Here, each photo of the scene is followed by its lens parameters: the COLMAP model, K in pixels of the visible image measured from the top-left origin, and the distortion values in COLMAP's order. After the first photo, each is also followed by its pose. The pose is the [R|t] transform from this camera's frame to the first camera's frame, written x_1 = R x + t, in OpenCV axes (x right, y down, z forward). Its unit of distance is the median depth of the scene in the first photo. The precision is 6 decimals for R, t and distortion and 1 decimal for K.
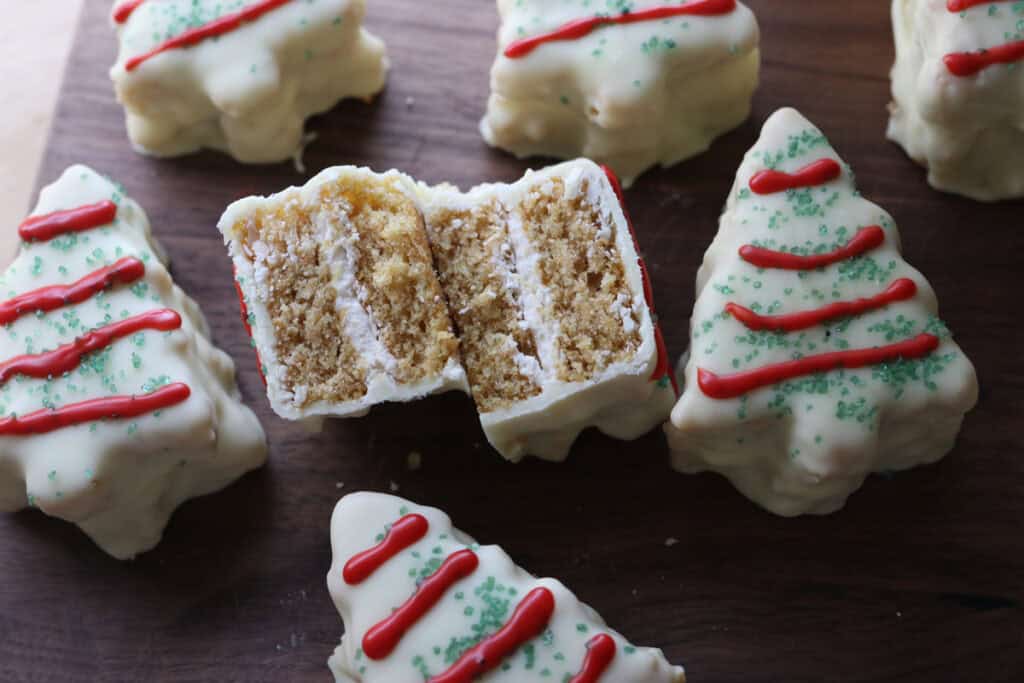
lens RADIAL K [[1705.6, 0, 512.0], [0, 1705.6, 341.5], [0, 0, 1]] dist [-0.140779, 0.031445]
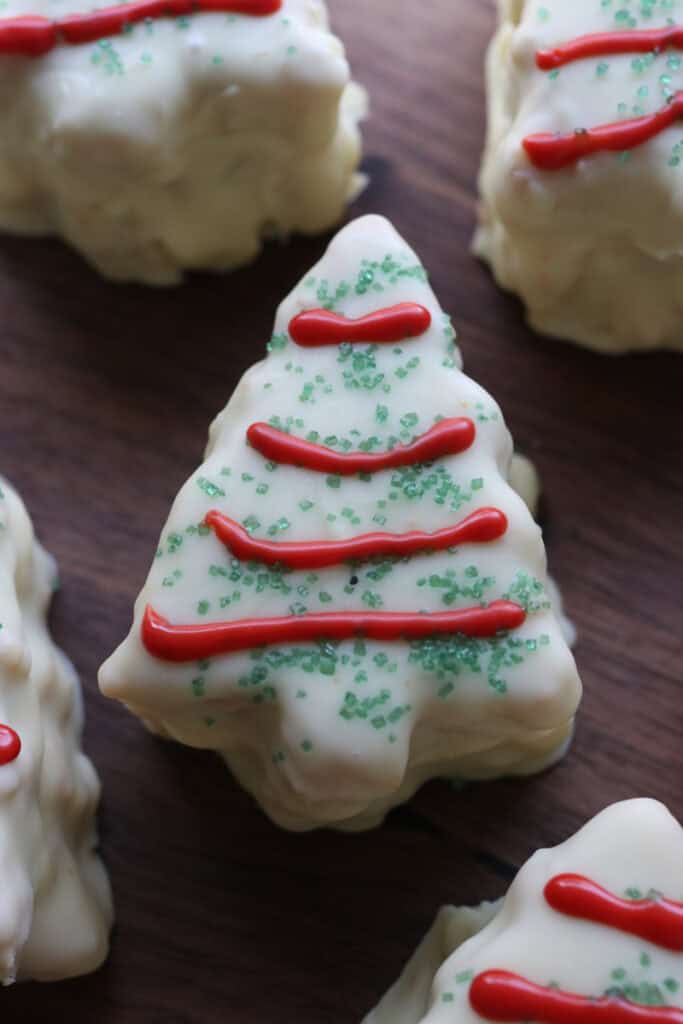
lens RADIAL K [[1705.6, 0, 341.5], [0, 1705.6, 512.0], [0, 0, 1]] dist [-0.140779, 0.031445]
pose [[0.990901, 0.128284, -0.040718, 0.201955], [-0.124680, 0.988863, 0.081273, -0.080934], [0.050691, -0.075457, 0.995860, 0.356001]]
